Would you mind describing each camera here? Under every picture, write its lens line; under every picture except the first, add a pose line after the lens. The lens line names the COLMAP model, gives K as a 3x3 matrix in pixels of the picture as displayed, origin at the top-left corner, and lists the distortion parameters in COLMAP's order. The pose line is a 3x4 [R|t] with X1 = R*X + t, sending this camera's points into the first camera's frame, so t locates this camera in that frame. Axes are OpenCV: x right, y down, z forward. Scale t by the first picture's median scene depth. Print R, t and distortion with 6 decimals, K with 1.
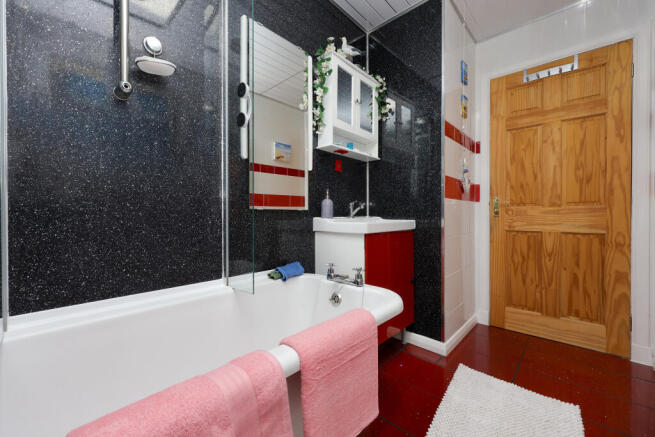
lens RADIAL K [[262.1, 0, 327.5], [0, 262.1, 218.5], [0, 0, 1]] dist [-0.001101, -0.000089]
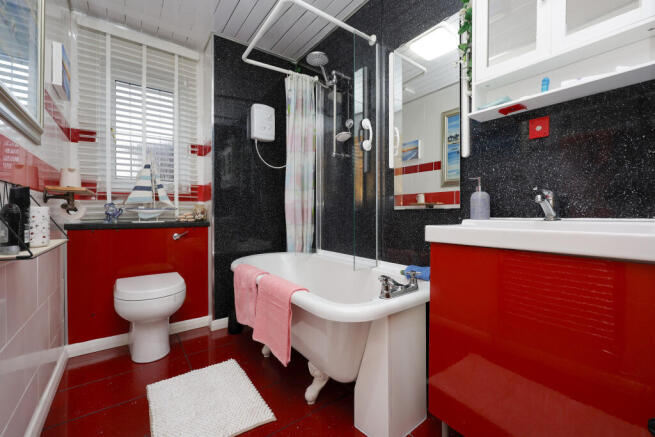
lens RADIAL K [[262.1, 0, 327.5], [0, 262.1, 218.5], [0, 0, 1]] dist [-0.001101, -0.000089]
pose [[-0.155517, 0.023318, -0.987558, 0.839753], [-0.010903, 0.999620, 0.025320, -0.018183], [0.987773, 0.014705, -0.155204, 0.811357]]
